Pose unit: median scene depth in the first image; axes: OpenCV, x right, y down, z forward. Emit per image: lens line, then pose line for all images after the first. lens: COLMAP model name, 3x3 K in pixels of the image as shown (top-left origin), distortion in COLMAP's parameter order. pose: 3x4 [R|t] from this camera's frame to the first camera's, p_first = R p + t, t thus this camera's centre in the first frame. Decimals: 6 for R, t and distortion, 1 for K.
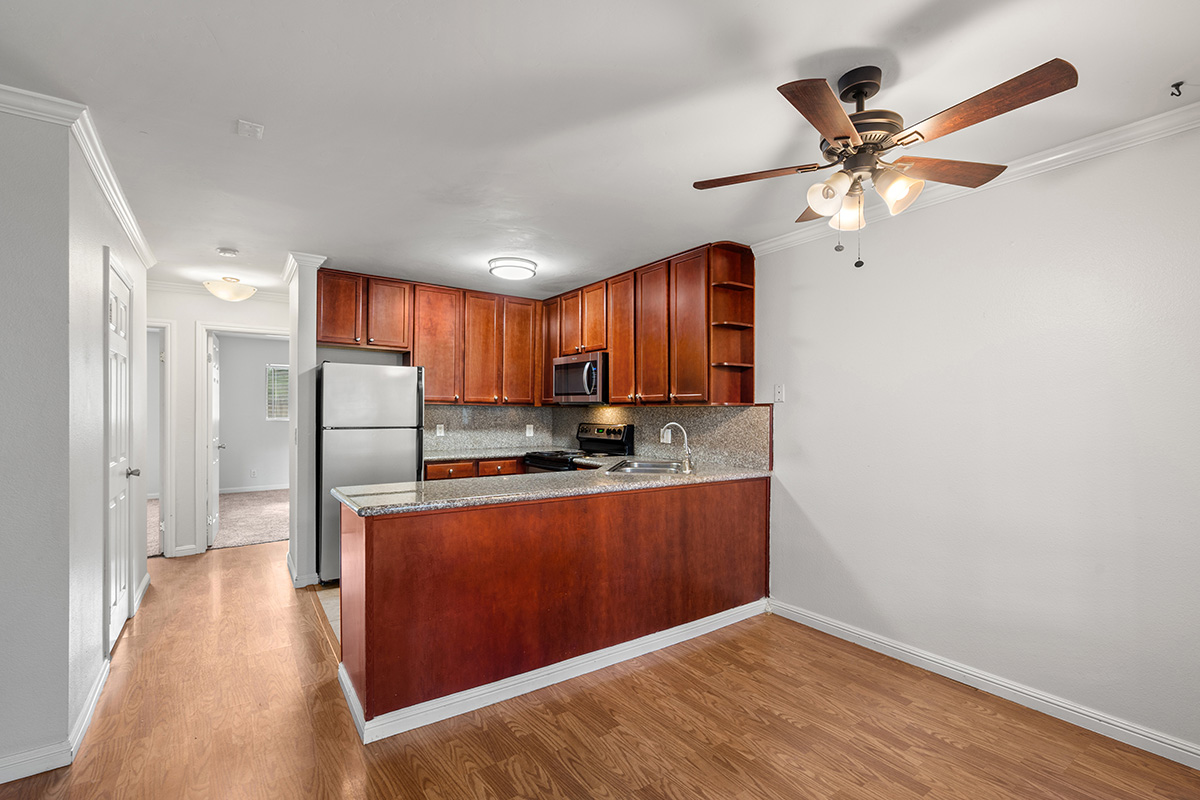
lens RADIAL K [[529.5, 0, 601.5], [0, 529.5, 410.5], [0, 0, 1]] dist [0.001039, 0.000080]
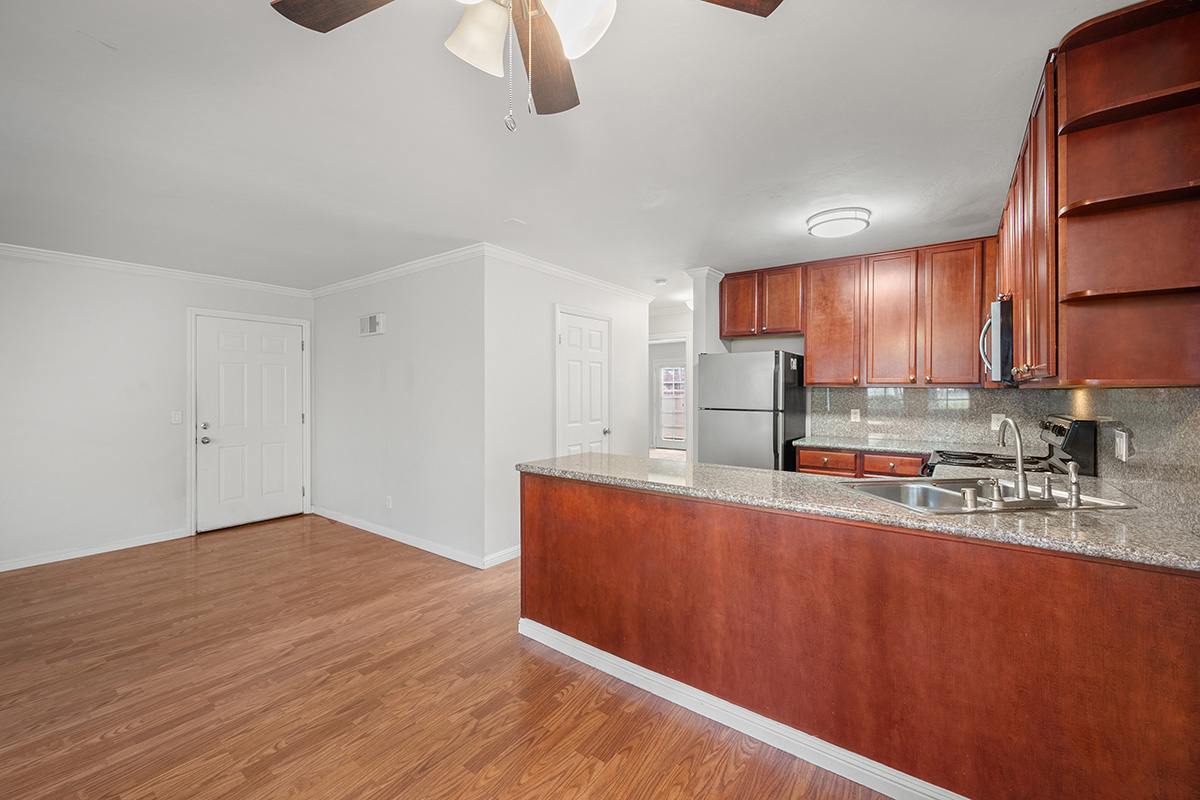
lens RADIAL K [[476.2, 0, 599.4], [0, 476.2, 394.9], [0, 0, 1]] dist [-0.001158, -0.000186]
pose [[0.314816, 0.002089, -0.949151, 0.415769], [0.002641, 0.999992, 0.003077, -0.002389], [0.949149, -0.003475, 0.314807, 0.409352]]
